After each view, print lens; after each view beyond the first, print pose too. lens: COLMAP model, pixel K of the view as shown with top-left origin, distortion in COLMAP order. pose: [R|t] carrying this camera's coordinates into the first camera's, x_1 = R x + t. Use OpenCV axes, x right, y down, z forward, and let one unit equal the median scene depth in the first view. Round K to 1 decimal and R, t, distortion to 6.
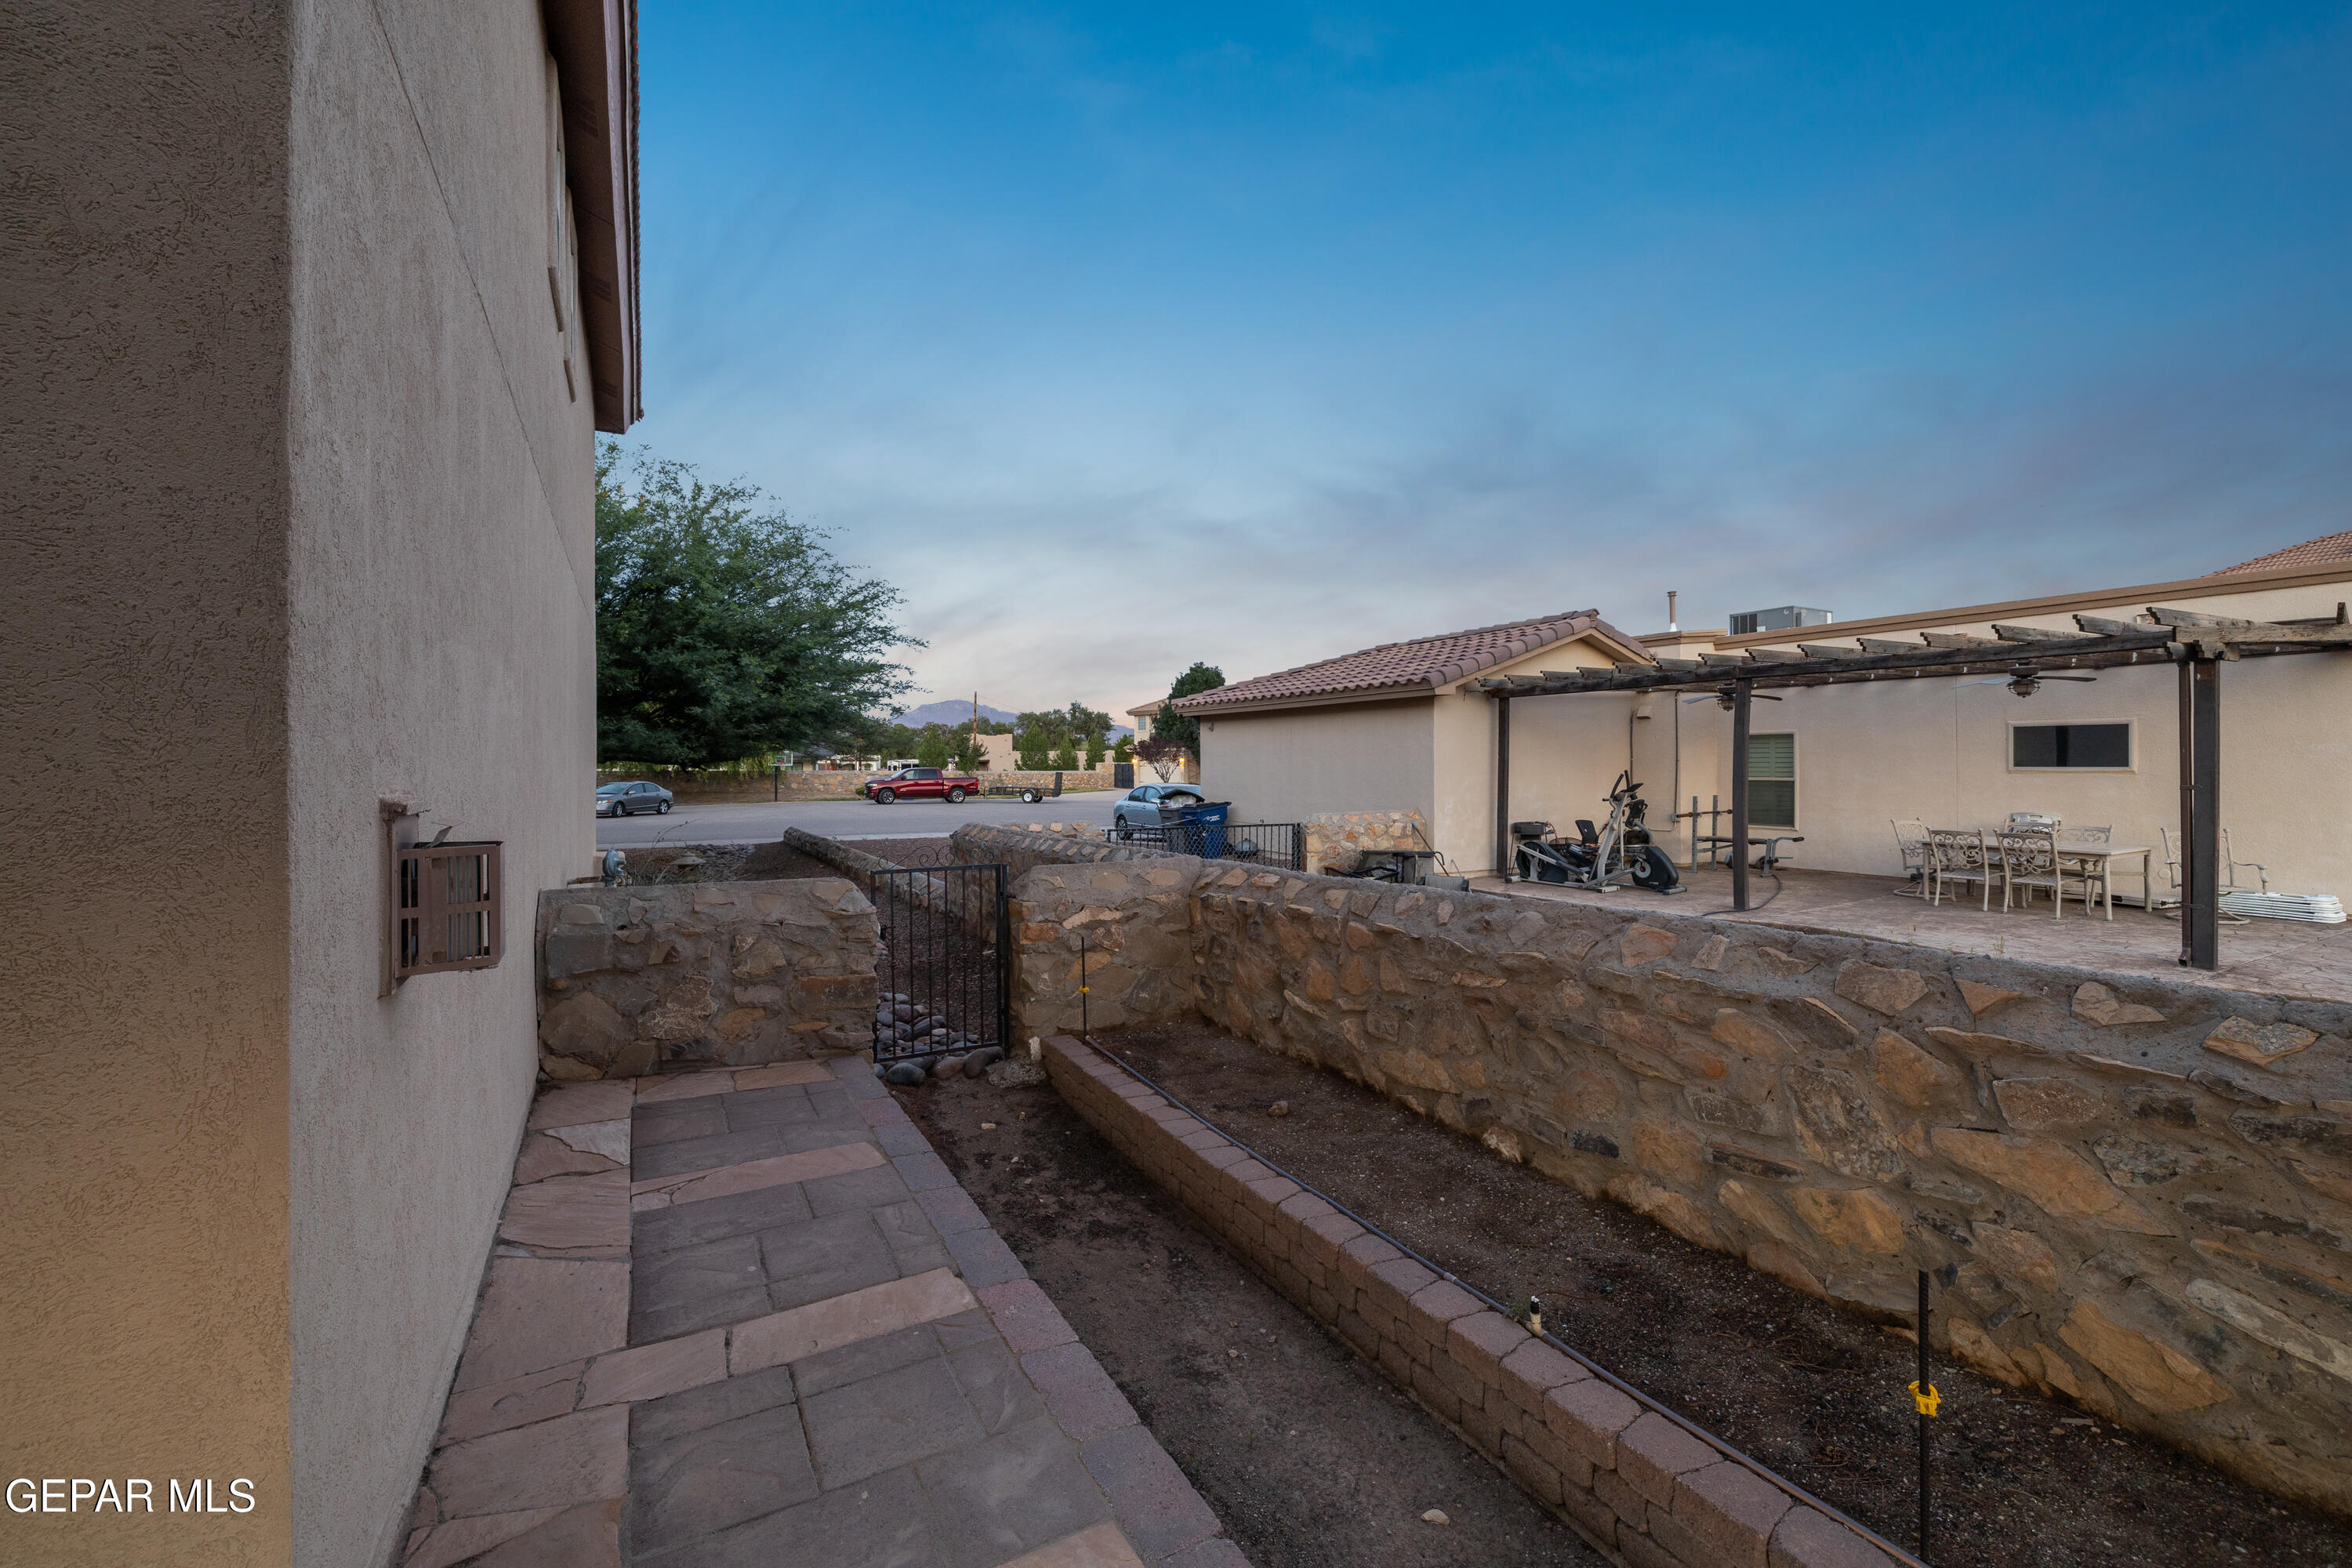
lens RADIAL K [[988.5, 0, 1175.6], [0, 988.5, 767.9], [0, 0, 1]] dist [-0.000234, 0.000024]
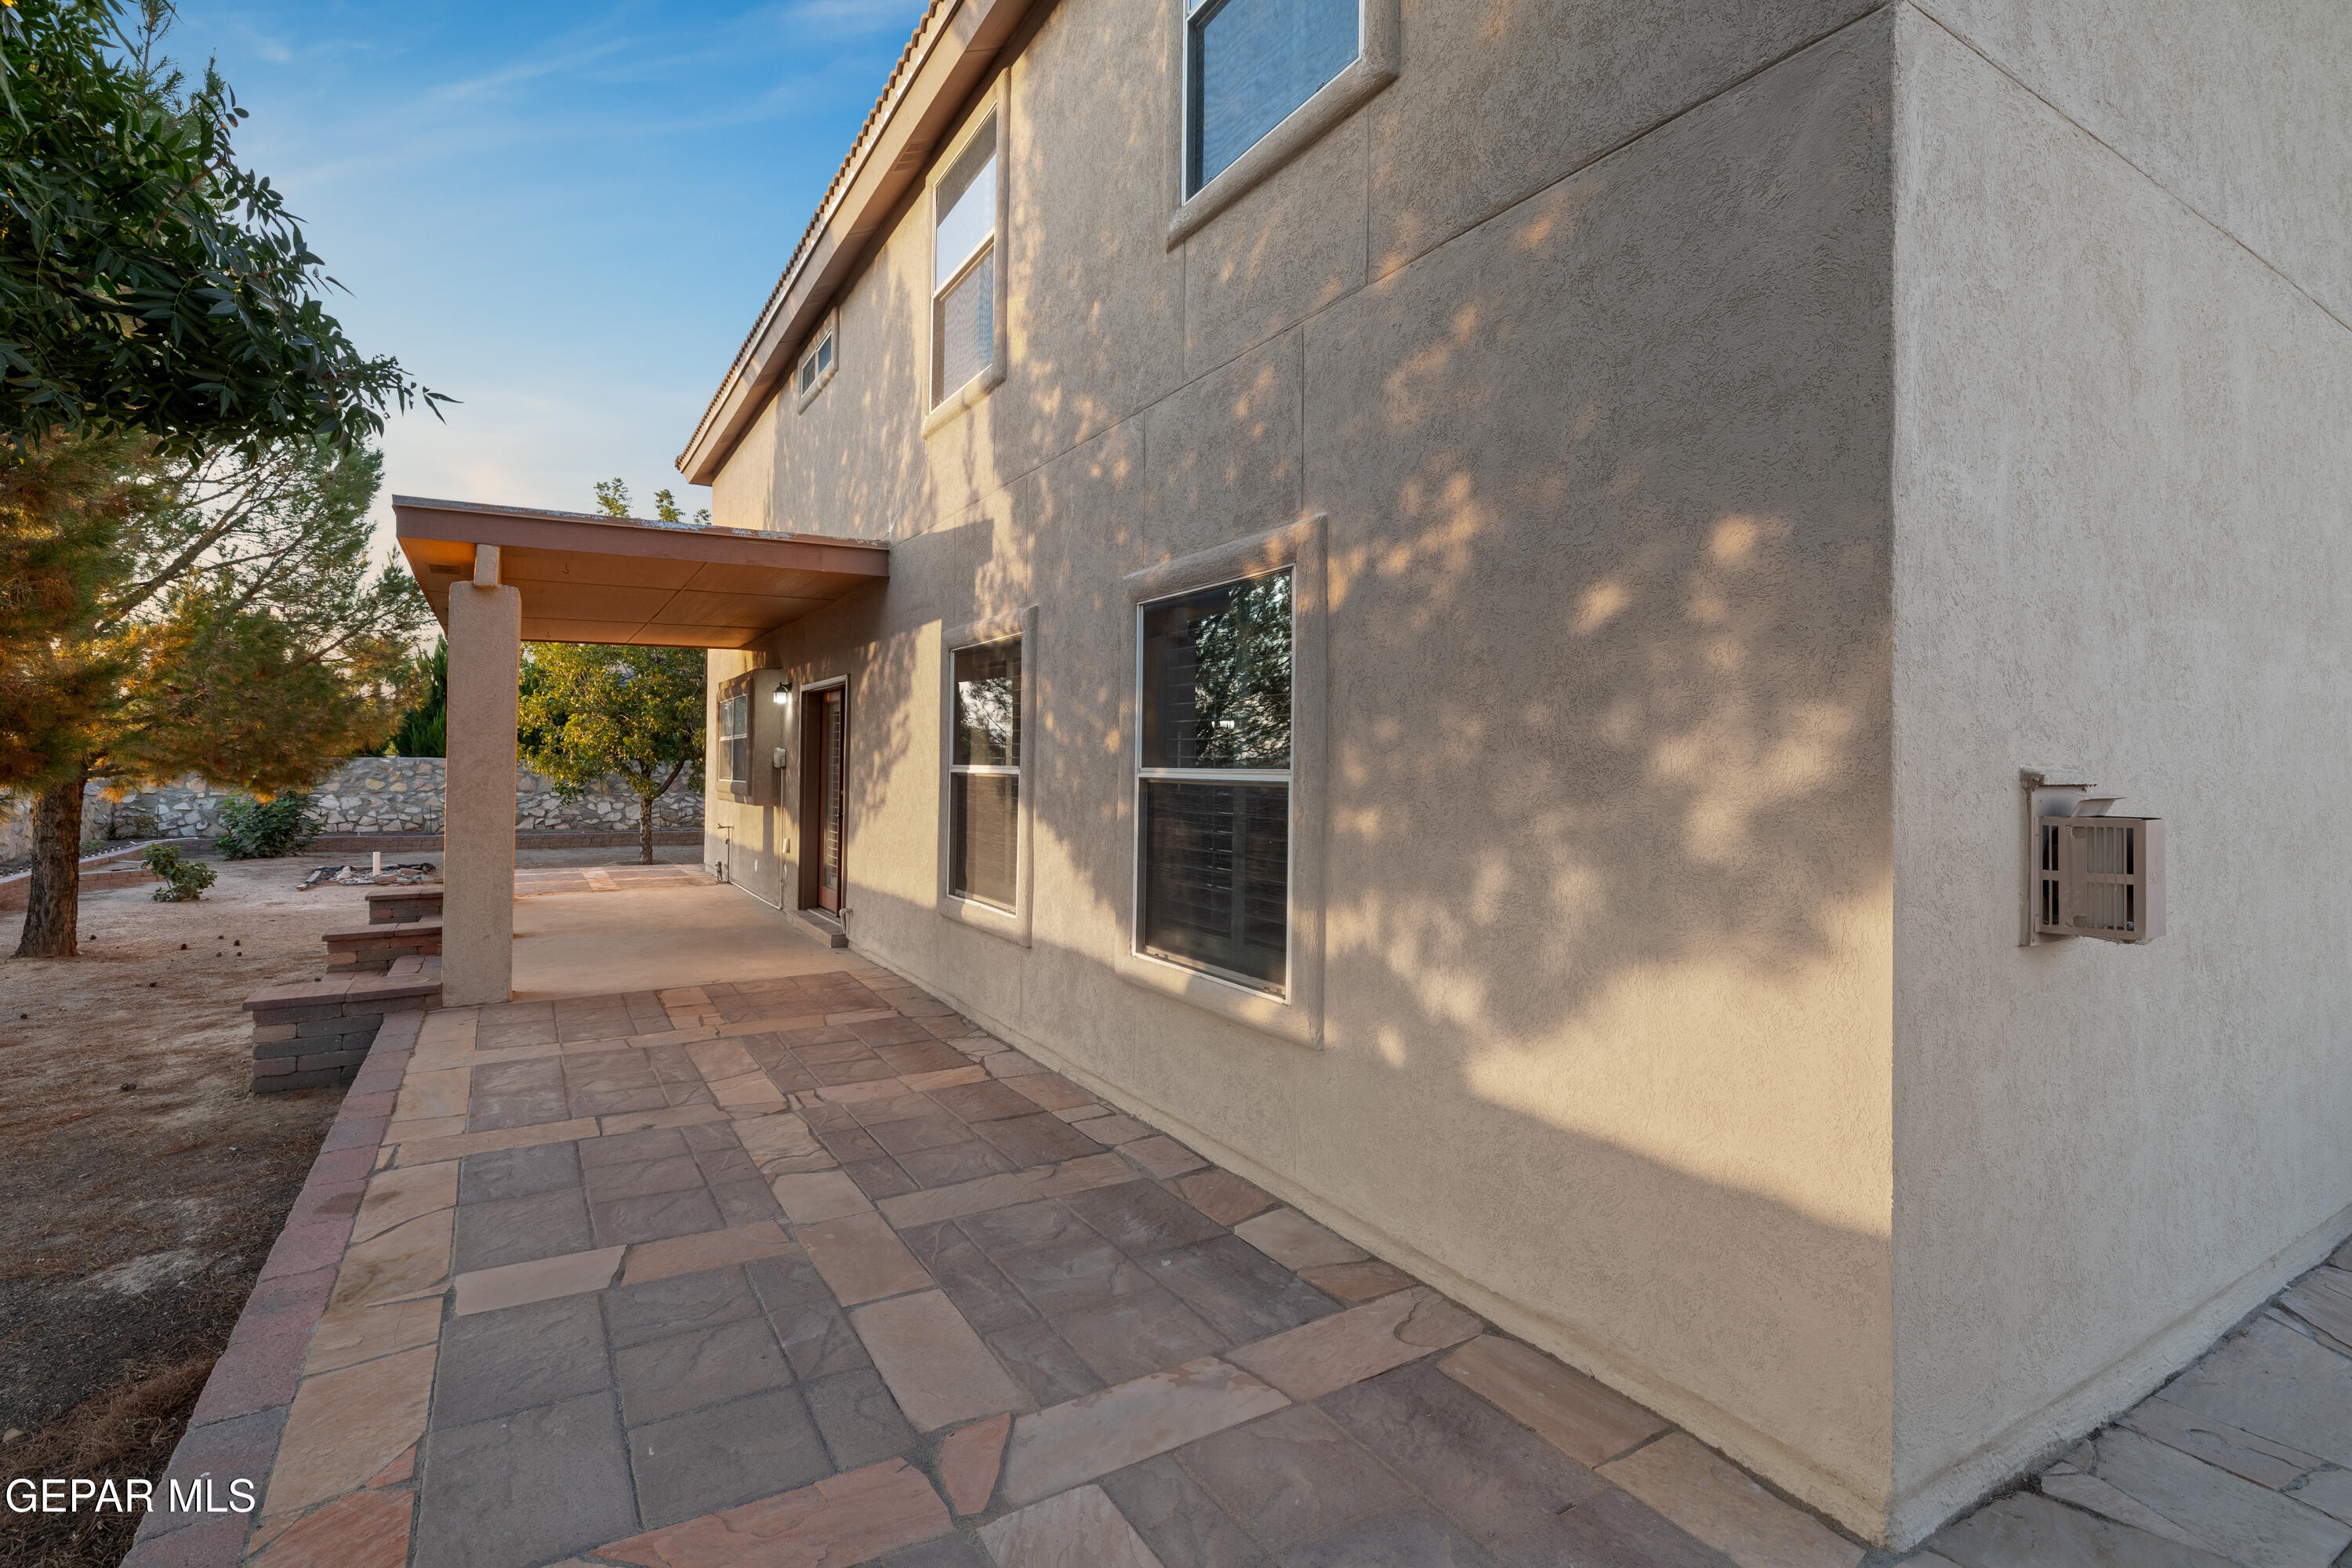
lens RADIAL K [[1085.1, 0, 1164.0], [0, 1085.1, 752.4], [0, 0, 1]] dist [-0.004060, 0.000540]
pose [[0.038274, -0.015235, -0.999151, 0.386286], [-0.014202, 0.999774, -0.015788, 0.045532], [0.999166, 0.014794, 0.038049, -0.021087]]
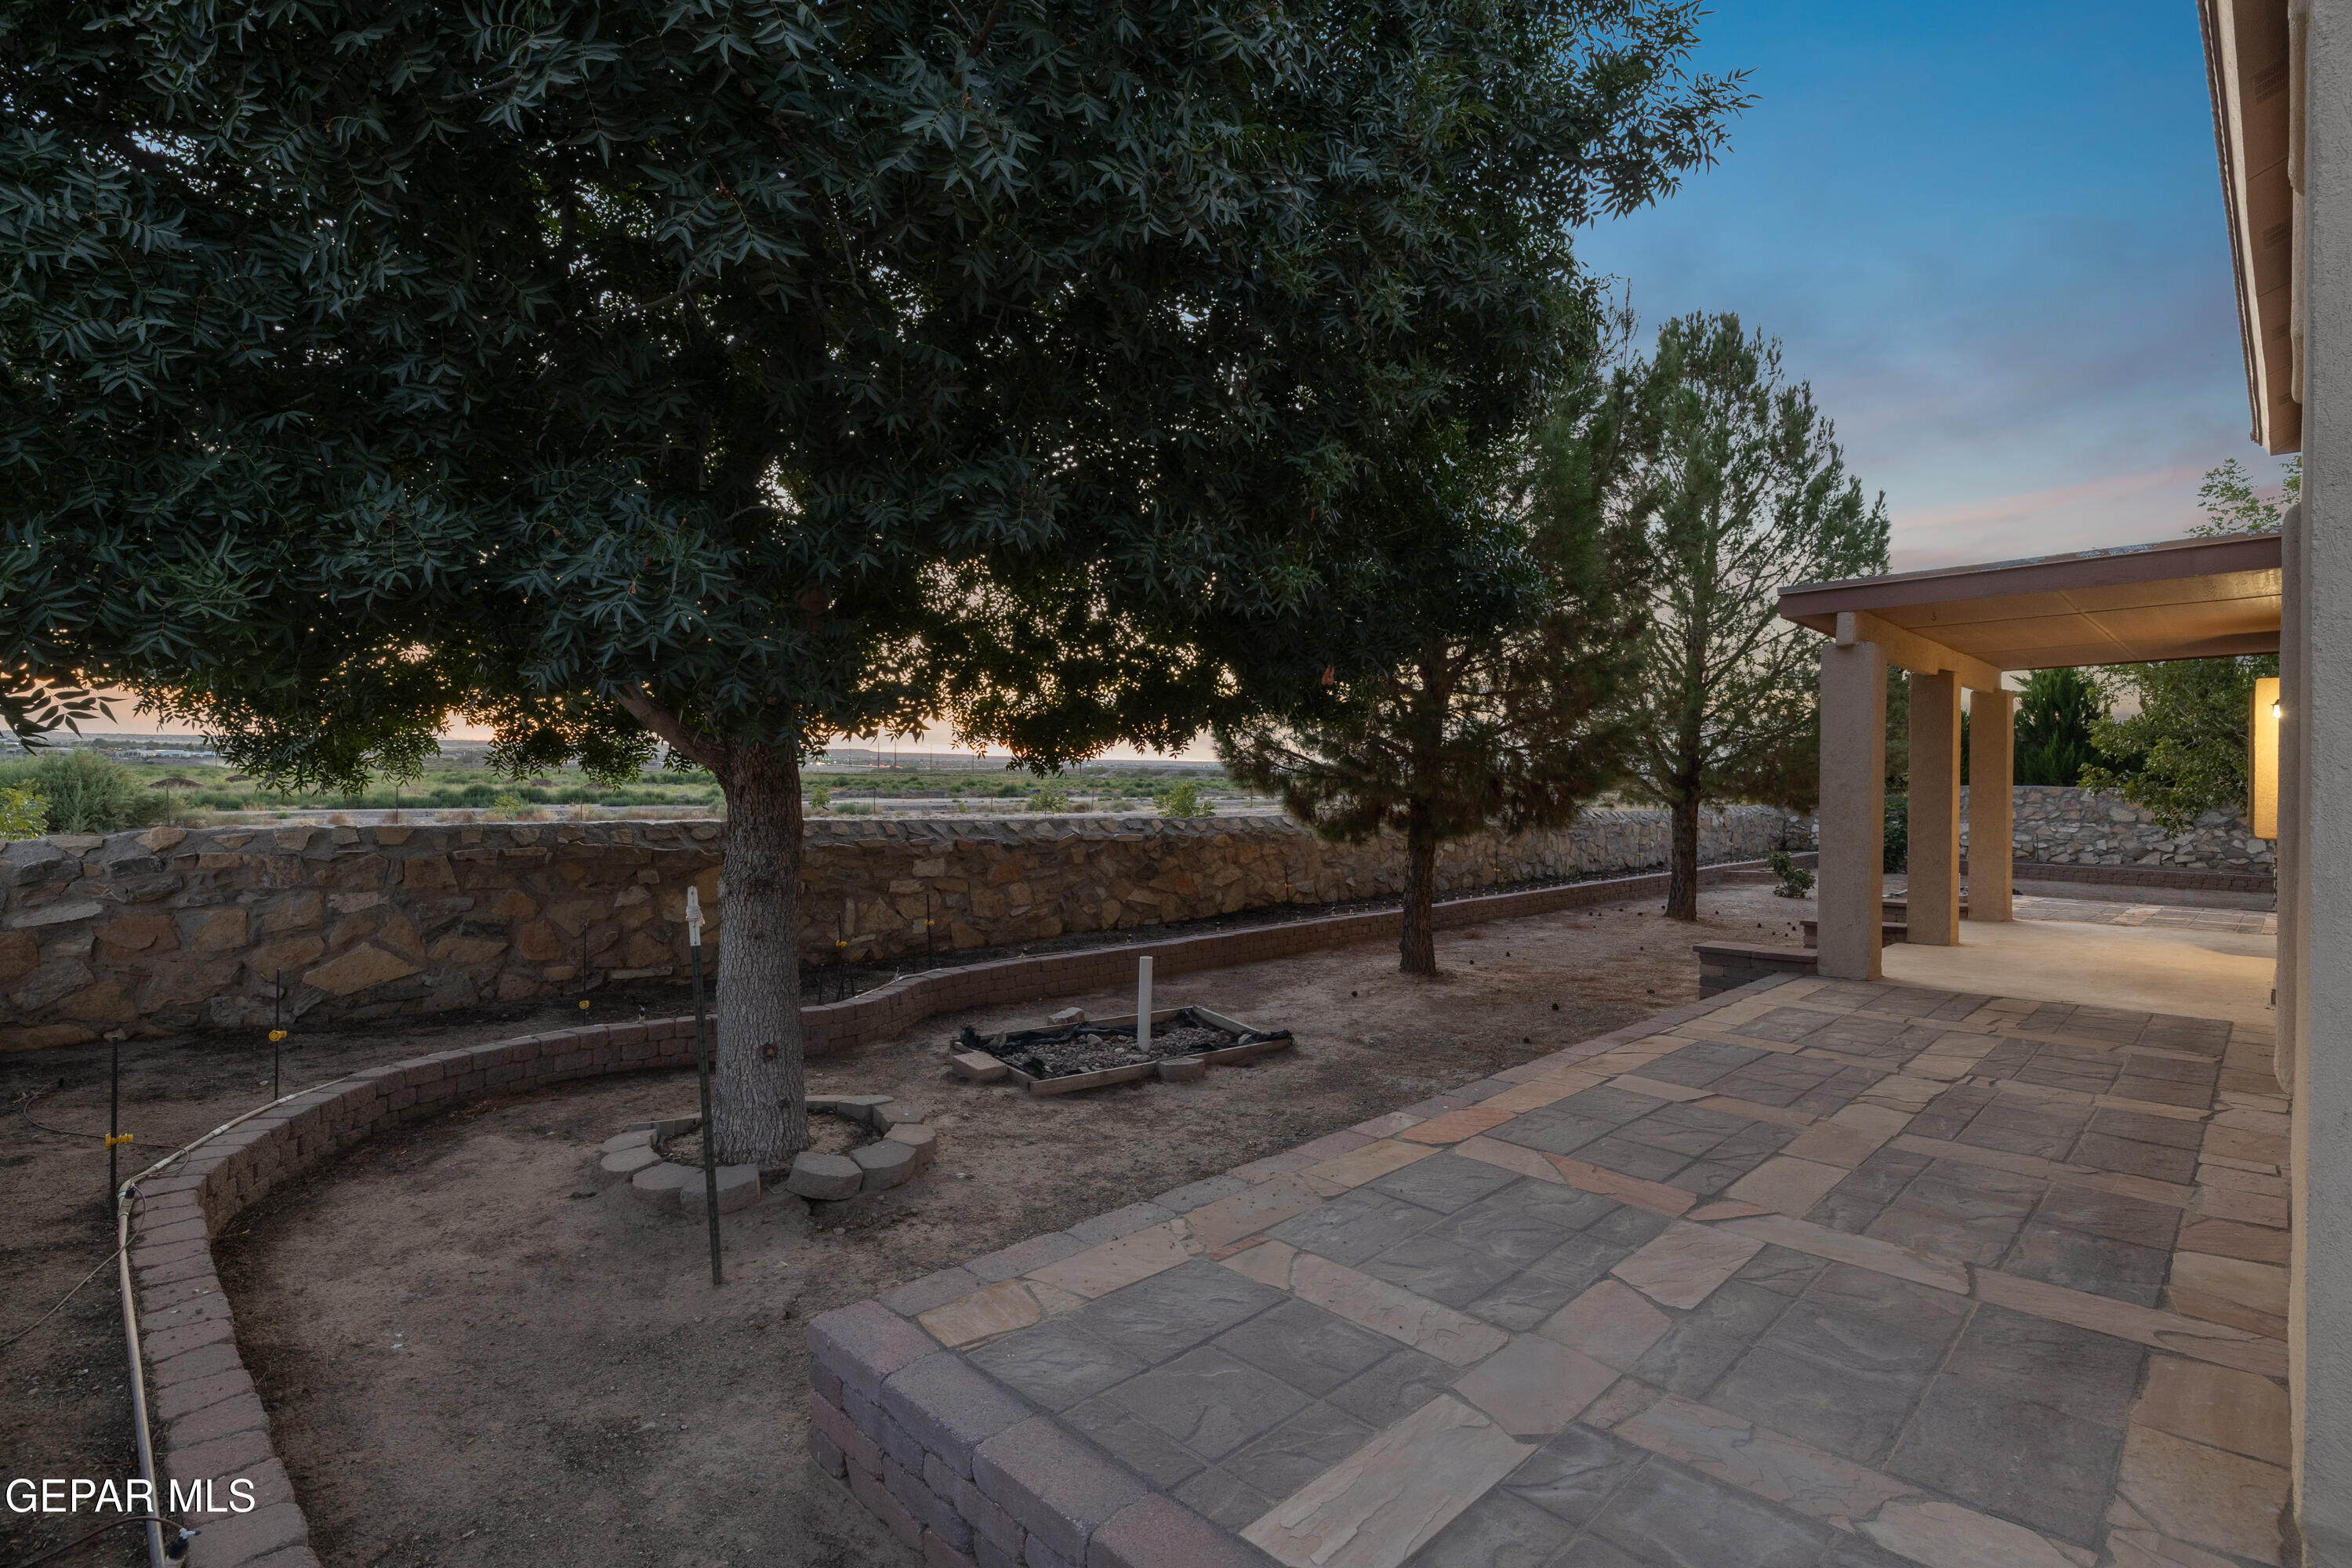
lens RADIAL K [[1135.4, 0, 1182.7], [0, 1135.4, 778.6], [0, 0, 1]] dist [-0.001870, 0.000684]
pose [[-0.957593, -0.012904, -0.287836, 0.679963], [-0.014223, 0.999896, 0.002495, 0.051163], [0.287773, 0.006483, -0.957677, 1.437994]]
